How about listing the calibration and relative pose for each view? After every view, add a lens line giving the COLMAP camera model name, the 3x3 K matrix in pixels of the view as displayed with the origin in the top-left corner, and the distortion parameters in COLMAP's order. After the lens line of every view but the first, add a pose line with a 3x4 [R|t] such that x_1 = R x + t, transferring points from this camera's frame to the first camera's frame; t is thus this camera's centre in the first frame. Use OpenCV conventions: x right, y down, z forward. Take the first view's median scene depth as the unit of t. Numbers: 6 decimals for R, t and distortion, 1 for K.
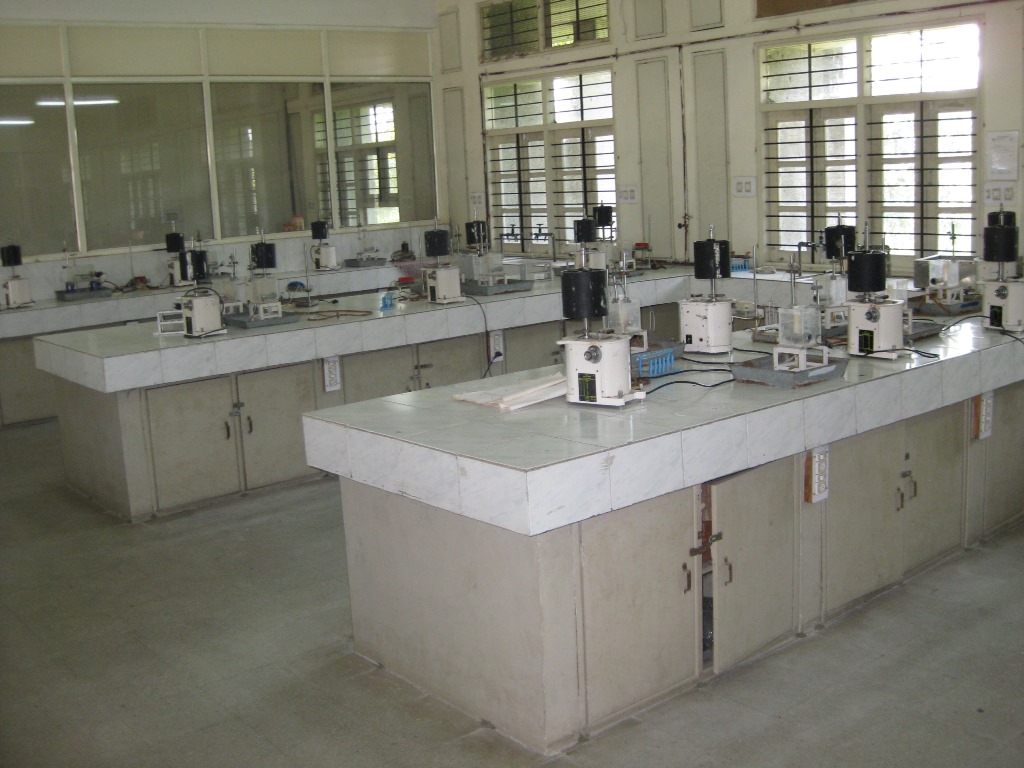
lens RADIAL K [[1129.2, 0, 512.0], [0, 1129.2, 384.0], [0, 0, 1]] dist [-0.200150, 0.013158]
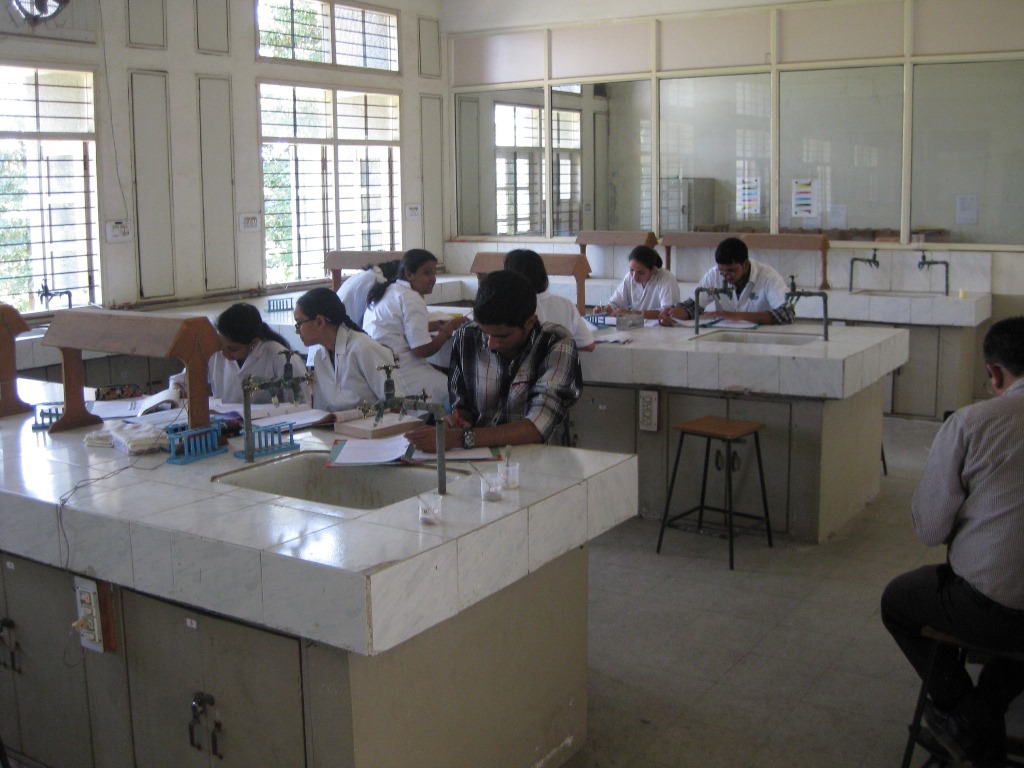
lens RADIAL K [[1129.2, 0, 512.0], [0, 1129.2, 384.0], [0, 0, 1]] dist [-0.200150, 0.013158]
pose [[-0.309079, -0.109025, 0.944766, -1.075363], [0.198259, 0.964195, 0.176127, -0.197012], [-0.930142, 0.241745, -0.276398, 1.365968]]
